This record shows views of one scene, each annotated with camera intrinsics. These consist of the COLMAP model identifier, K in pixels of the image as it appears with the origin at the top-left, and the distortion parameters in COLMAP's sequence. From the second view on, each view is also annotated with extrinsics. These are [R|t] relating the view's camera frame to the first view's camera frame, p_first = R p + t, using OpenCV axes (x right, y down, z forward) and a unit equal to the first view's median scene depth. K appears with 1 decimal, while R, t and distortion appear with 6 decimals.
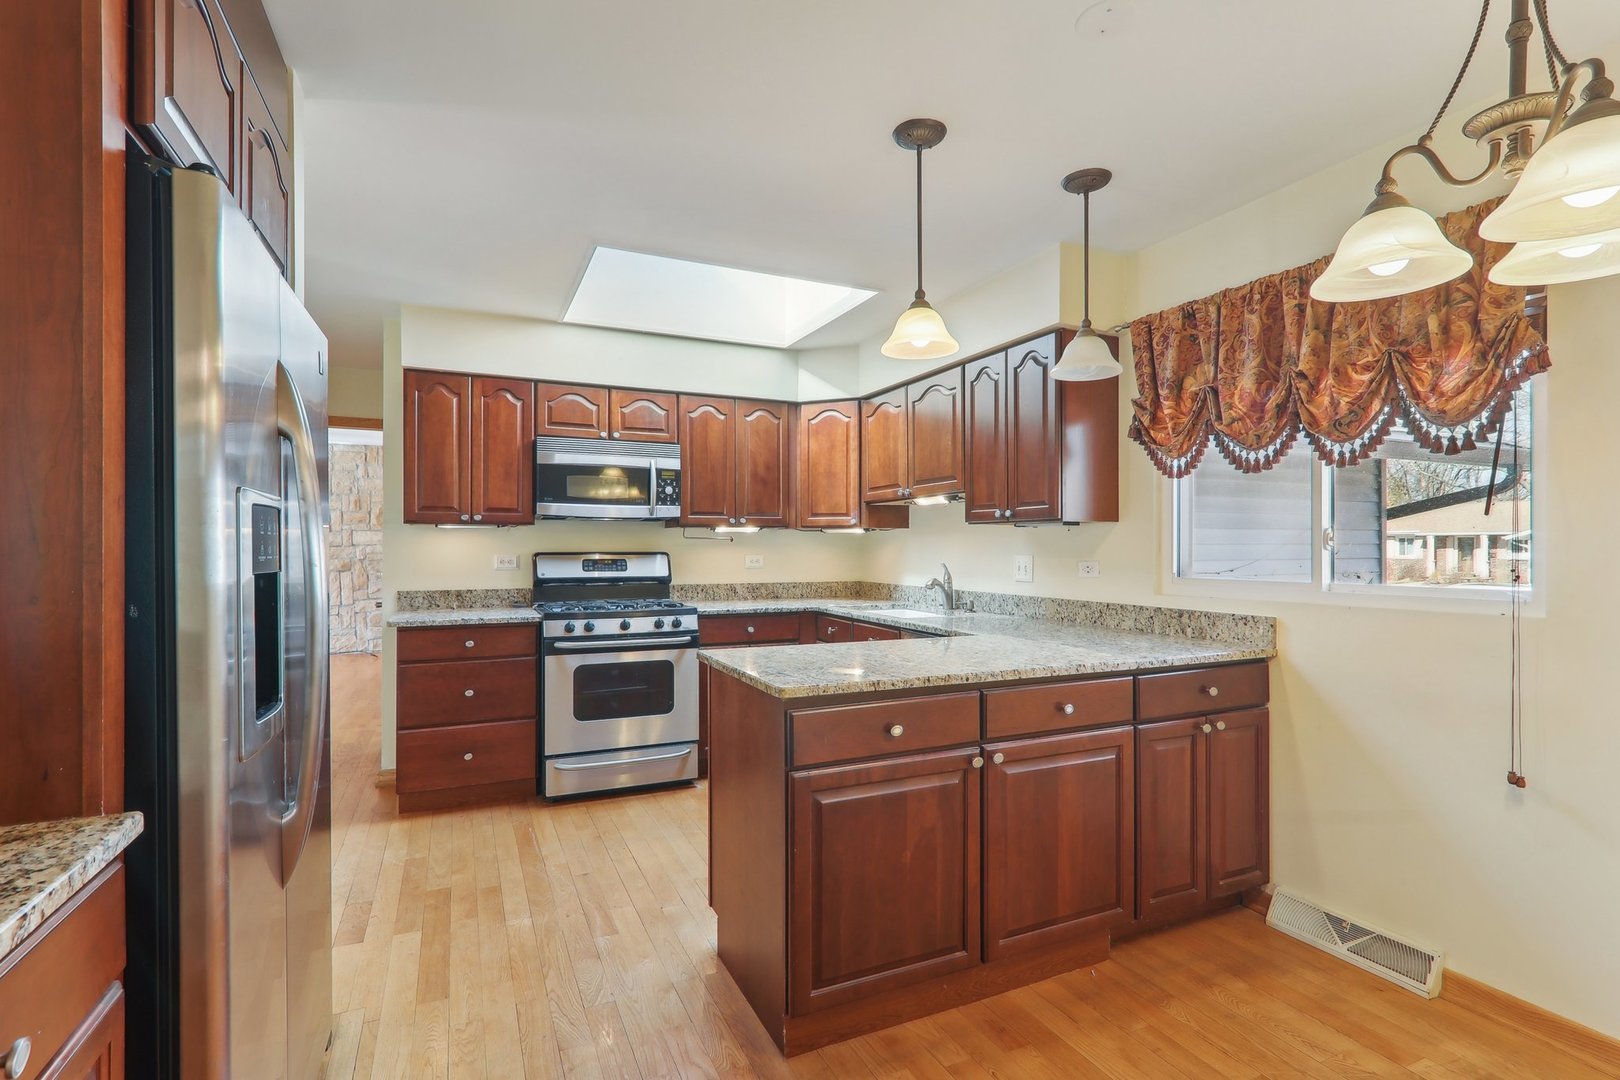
lens RADIAL K [[766.1, 0, 811.4], [0, 766.1, 546.6], [0, 0, 1]] dist [-0.010207, 0.000035]
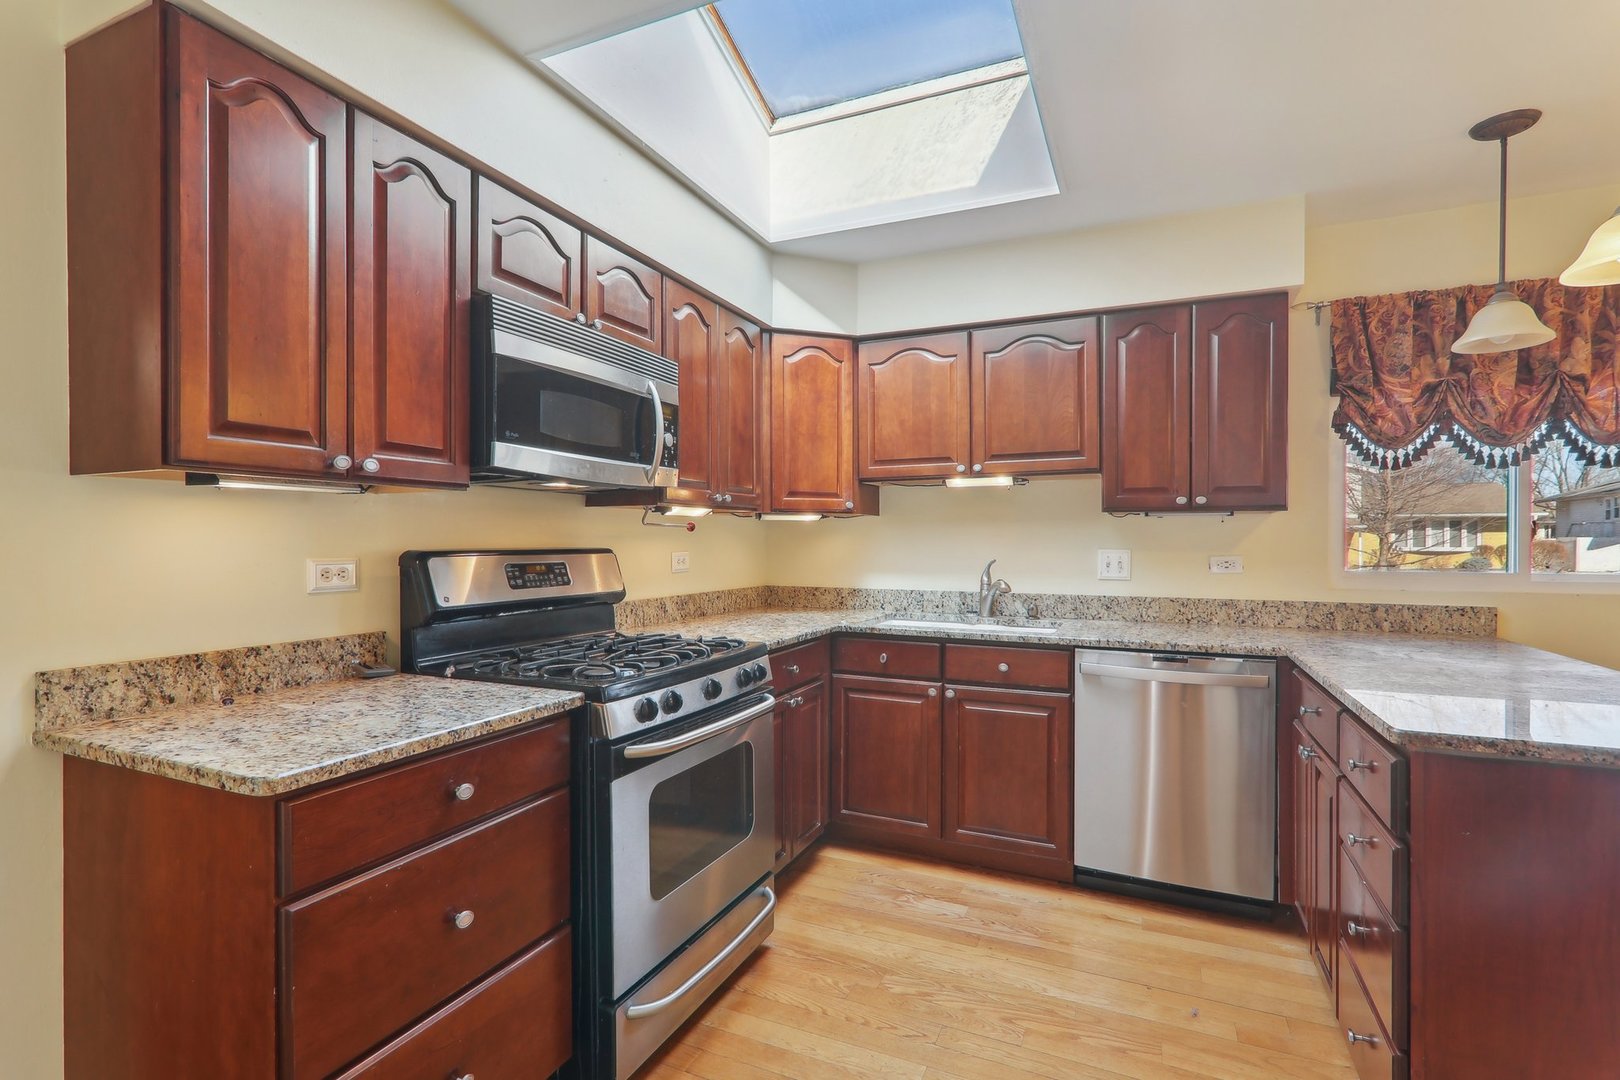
lens RADIAL K [[766.1, 0, 809.9], [0, 766.1, 539.3], [0, 0, 1]] dist [-0.010207, 0.000035]
pose [[0.754078, 0.000438, 0.656785, -0.506055], [-0.001161, 0.999999, 0.000666, -0.000238], [-0.656784, -0.001265, 0.754077, 0.530234]]
